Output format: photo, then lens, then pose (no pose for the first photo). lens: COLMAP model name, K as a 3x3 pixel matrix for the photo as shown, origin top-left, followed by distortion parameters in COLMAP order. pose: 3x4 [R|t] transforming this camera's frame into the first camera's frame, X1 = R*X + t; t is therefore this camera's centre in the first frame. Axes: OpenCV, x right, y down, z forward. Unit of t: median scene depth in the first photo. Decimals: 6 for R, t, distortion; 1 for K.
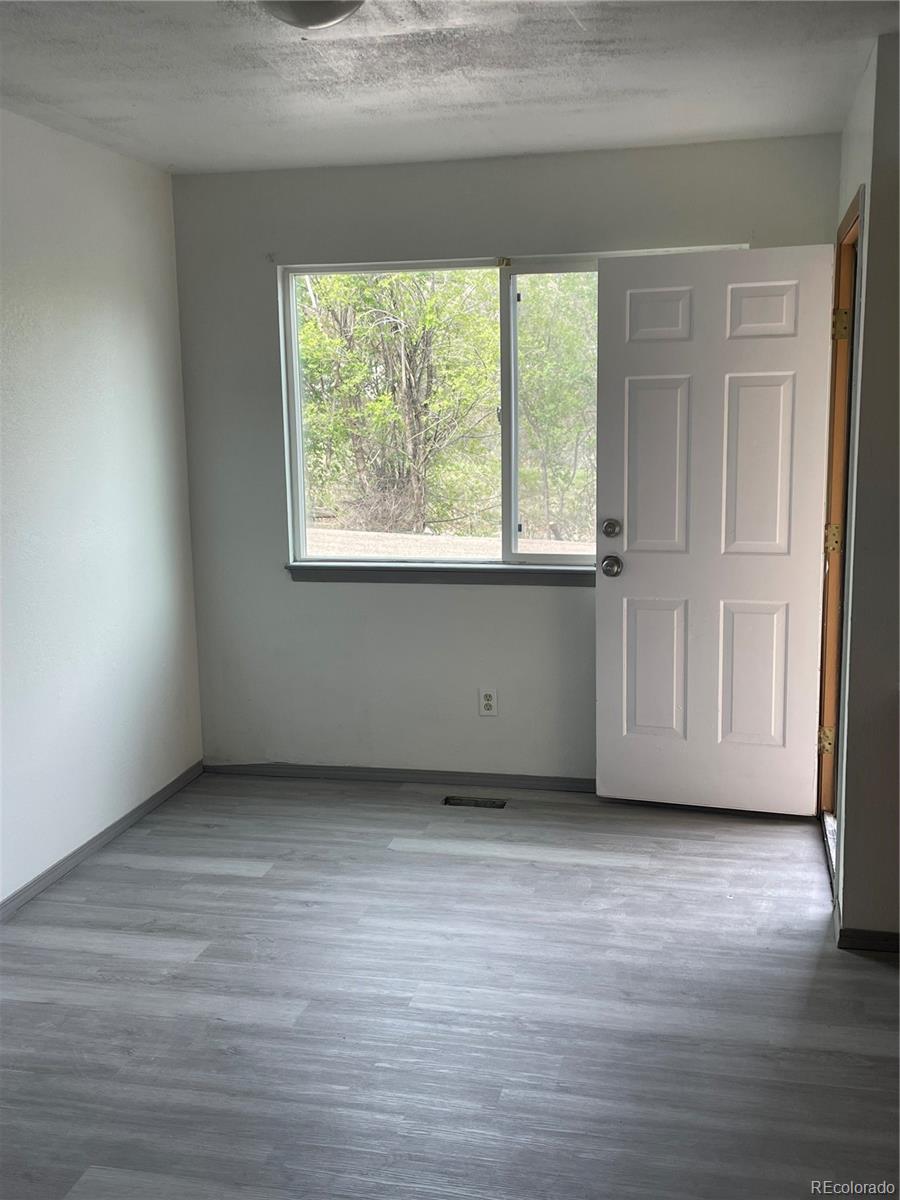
lens RADIAL K [[1223.2, 0, 450.0], [0, 1223.2, 600.0], [0, 0, 1]] dist [0.000228, 0.000340]
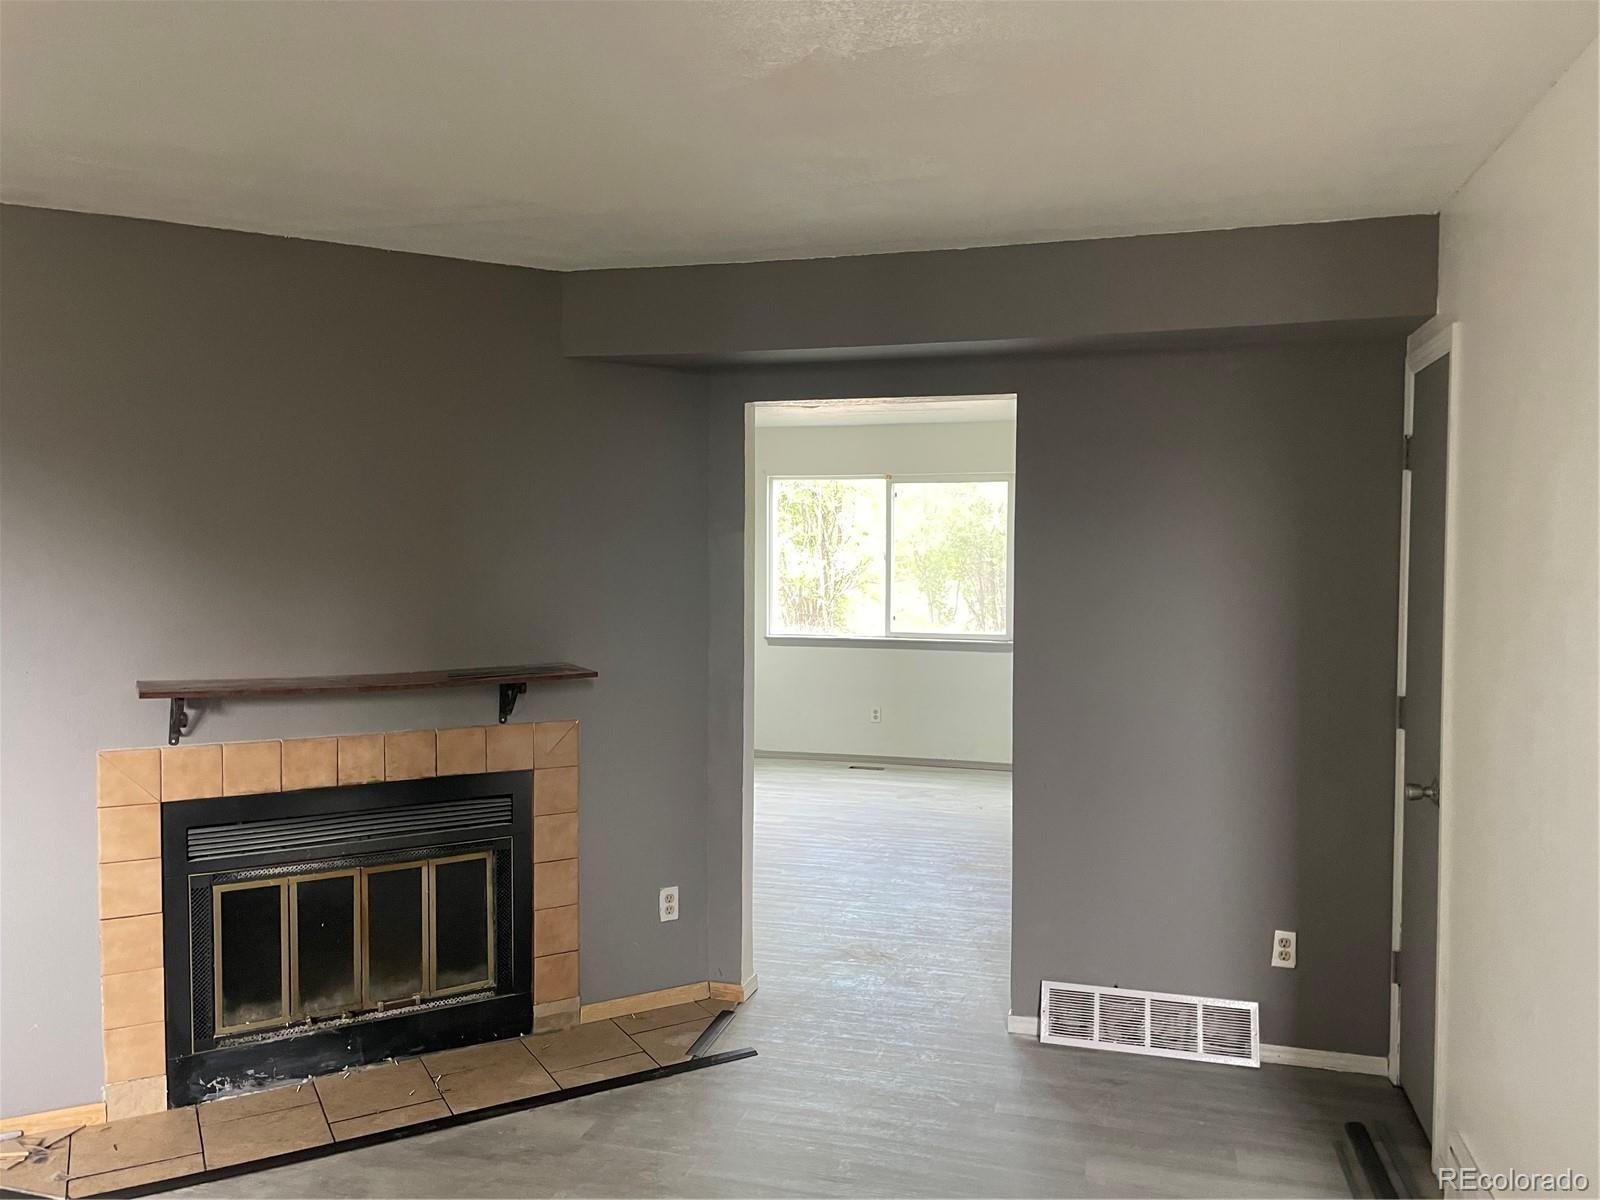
lens RADIAL K [[1203.4, 0, 800.0], [0, 1203.4, 600.0], [0, 0, 1]] dist [0.000106, -0.000020]
pose [[0.998810, 0.021459, -0.043803, -0.006042], [-0.026668, 0.992168, -0.122029, 0.136240], [0.040841, 0.123052, 0.991560, -0.786087]]
